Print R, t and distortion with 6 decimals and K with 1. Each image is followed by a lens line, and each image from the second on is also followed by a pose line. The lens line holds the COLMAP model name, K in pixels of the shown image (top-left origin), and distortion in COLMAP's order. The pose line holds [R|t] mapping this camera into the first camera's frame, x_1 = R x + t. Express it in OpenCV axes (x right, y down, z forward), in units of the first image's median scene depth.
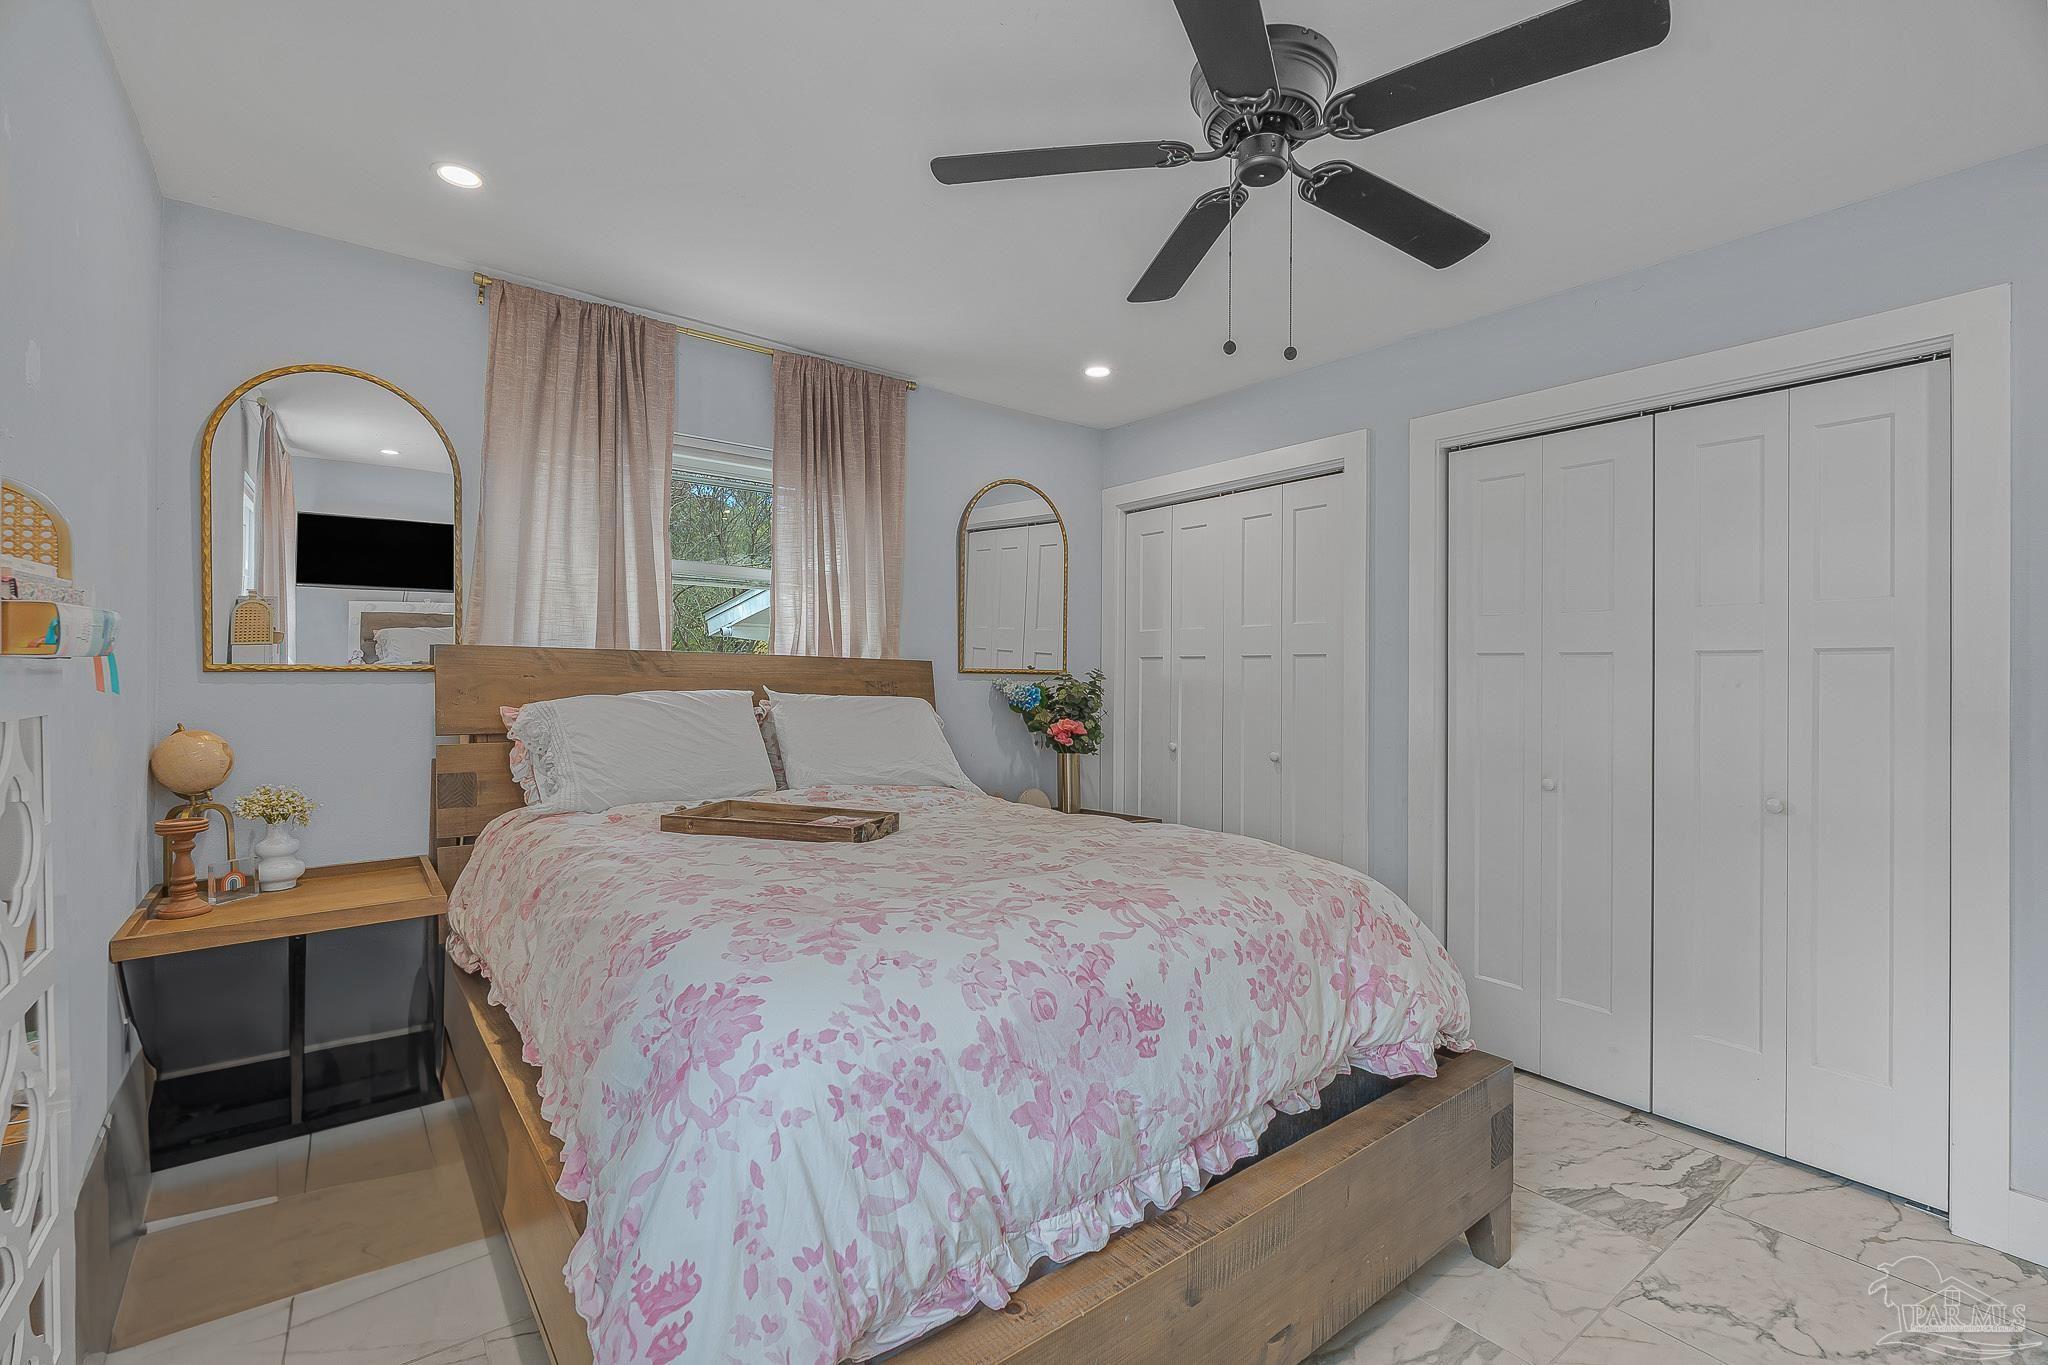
lens RADIAL K [[909.6, 0, 1024.0], [0, 909.6, 682.5], [0, 0, 1]] dist [-0.001047, -0.000071]
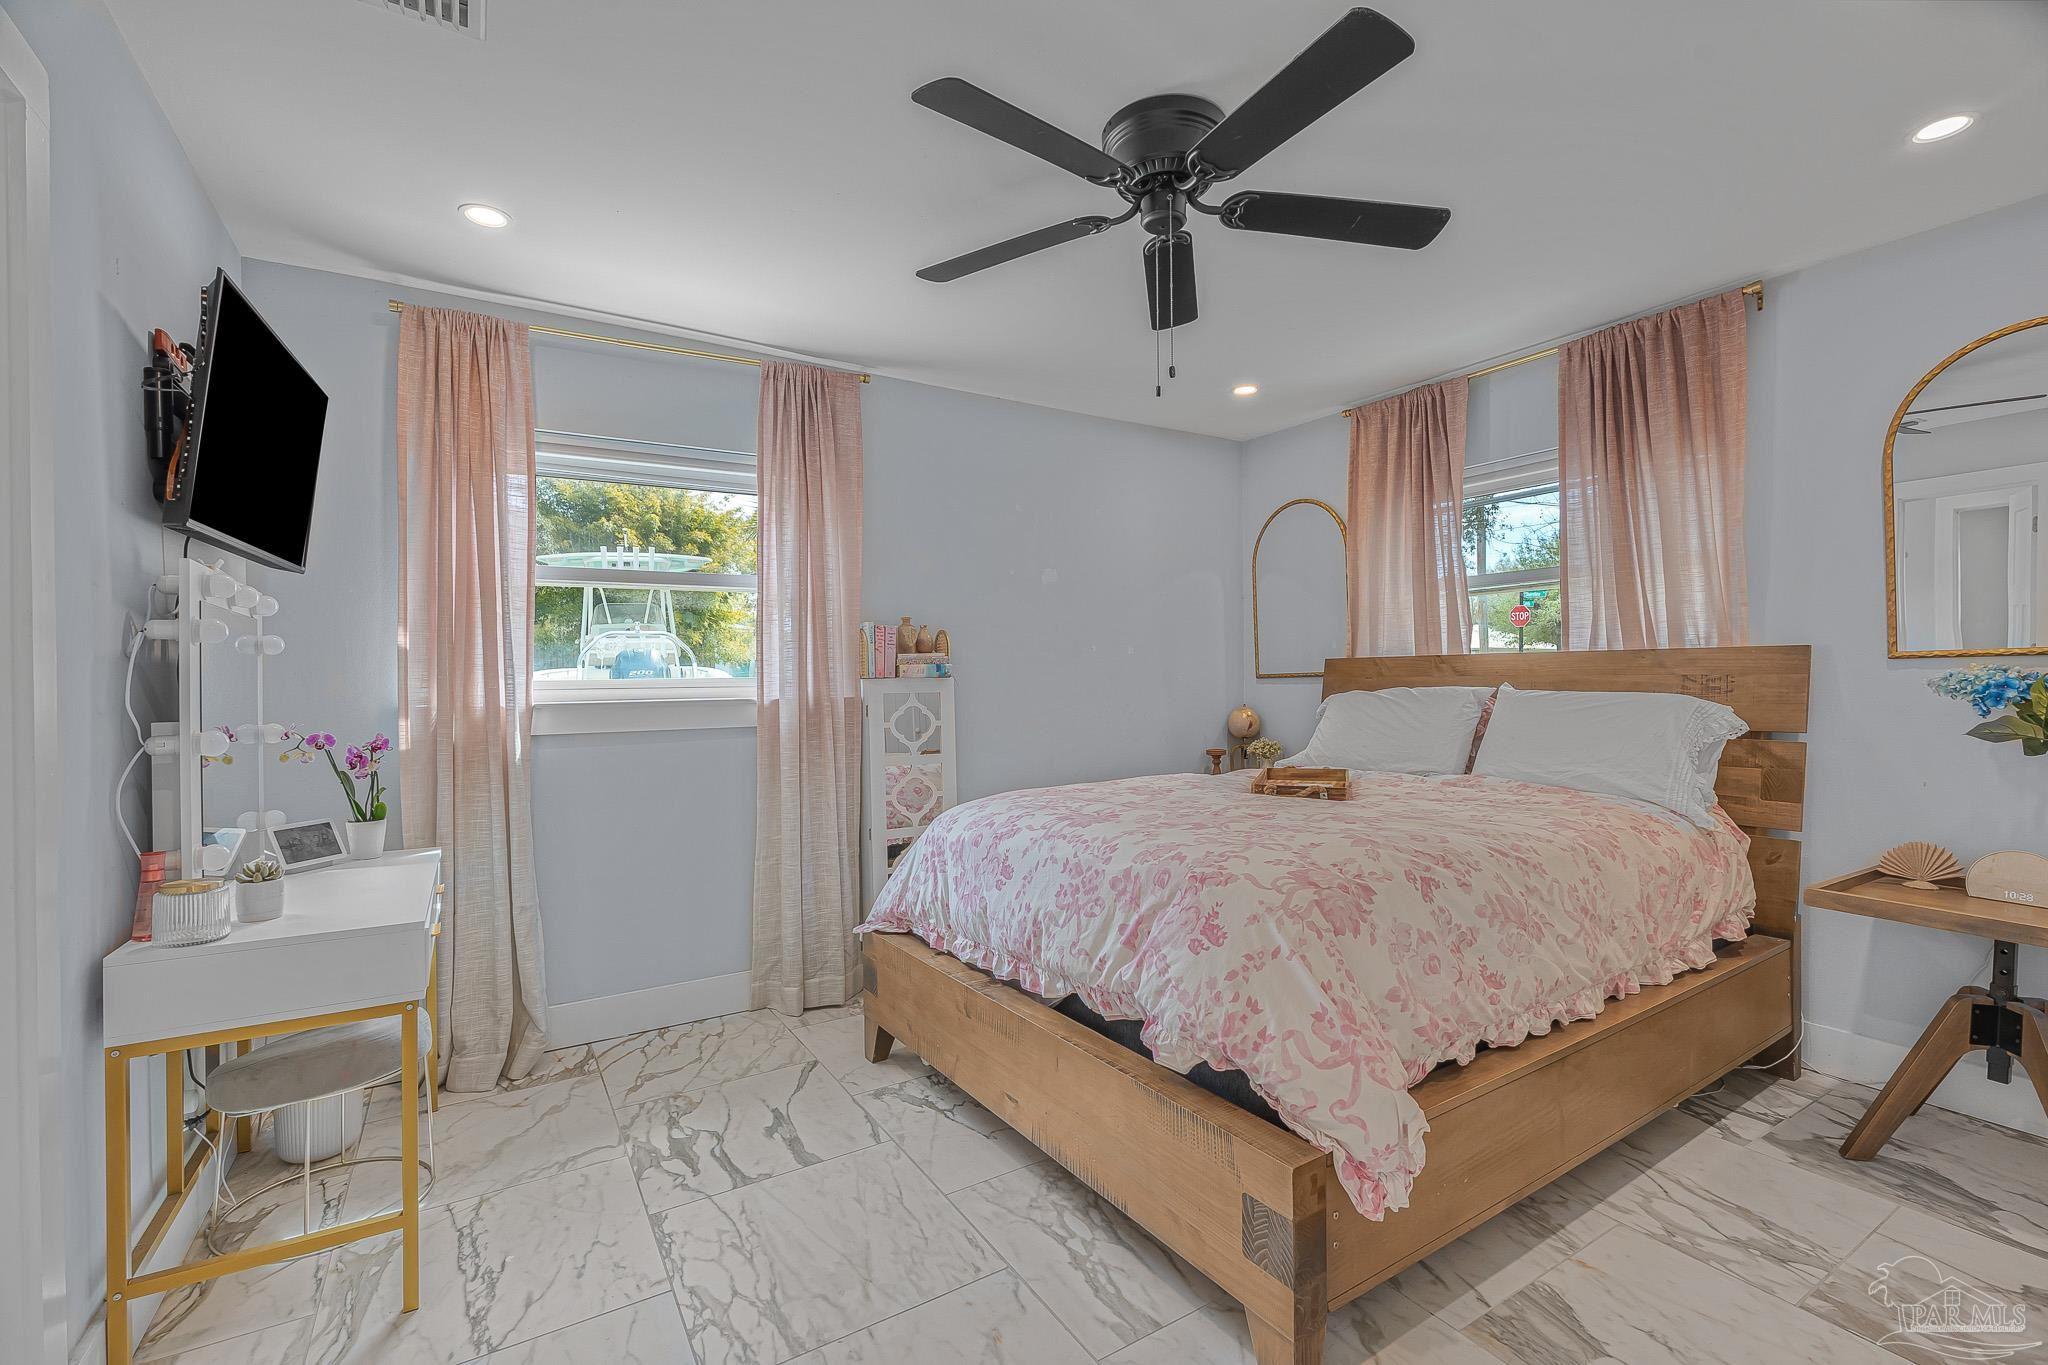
lens RADIAL K [[930.2, 0, 1023.3], [0, 930.2, 708.7], [0, 0, 1]] dist [-0.001200, -0.000139]
pose [[-0.116485, 0.014660, -0.993084, 1.243056], [0.006277, 0.999882, 0.014024, 0.023022], [0.993173, -0.004600, -0.116563, 0.816785]]
